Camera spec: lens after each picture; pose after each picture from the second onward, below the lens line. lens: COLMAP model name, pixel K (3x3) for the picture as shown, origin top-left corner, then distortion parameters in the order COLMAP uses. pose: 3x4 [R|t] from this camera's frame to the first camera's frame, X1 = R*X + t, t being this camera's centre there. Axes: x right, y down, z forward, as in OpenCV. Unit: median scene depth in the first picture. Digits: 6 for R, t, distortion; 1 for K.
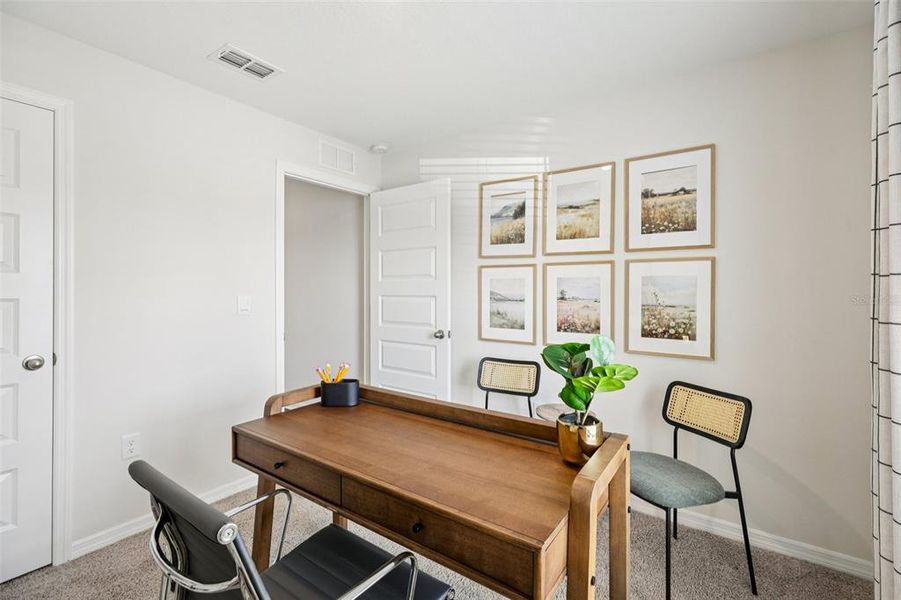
lens RADIAL K [[399.6, 0, 454.0], [0, 399.6, 290.8], [0, 0, 1]] dist [-0.004466, 0.000161]
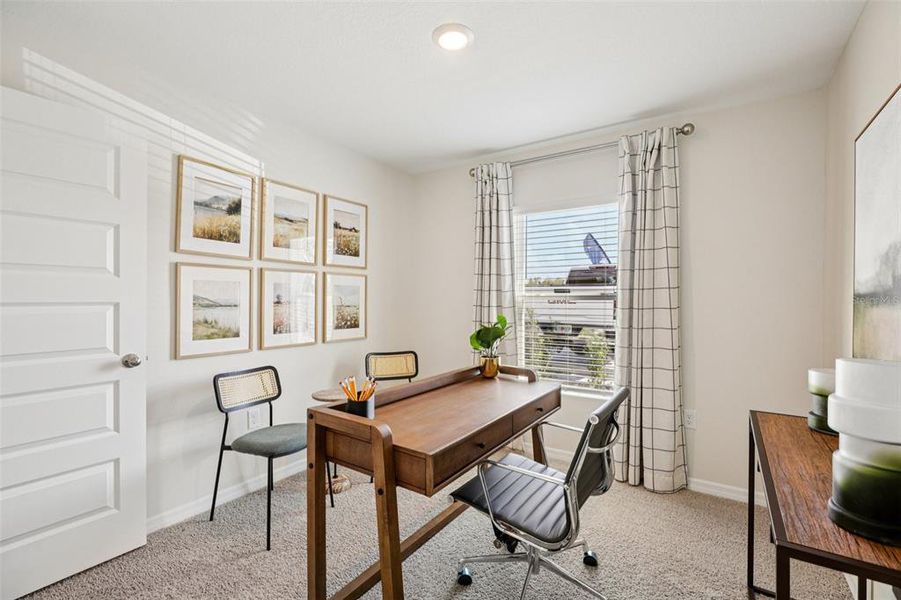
lens RADIAL K [[399.6, 0, 453.2], [0, 399.6, 300.4], [0, 0, 1]] dist [-0.004466, 0.000161]
pose [[-0.017085, -0.011206, 0.999791, -0.765704], [-0.006543, 0.999917, 0.011096, -0.001382], [-0.999833, -0.006352, -0.017156, 0.526106]]
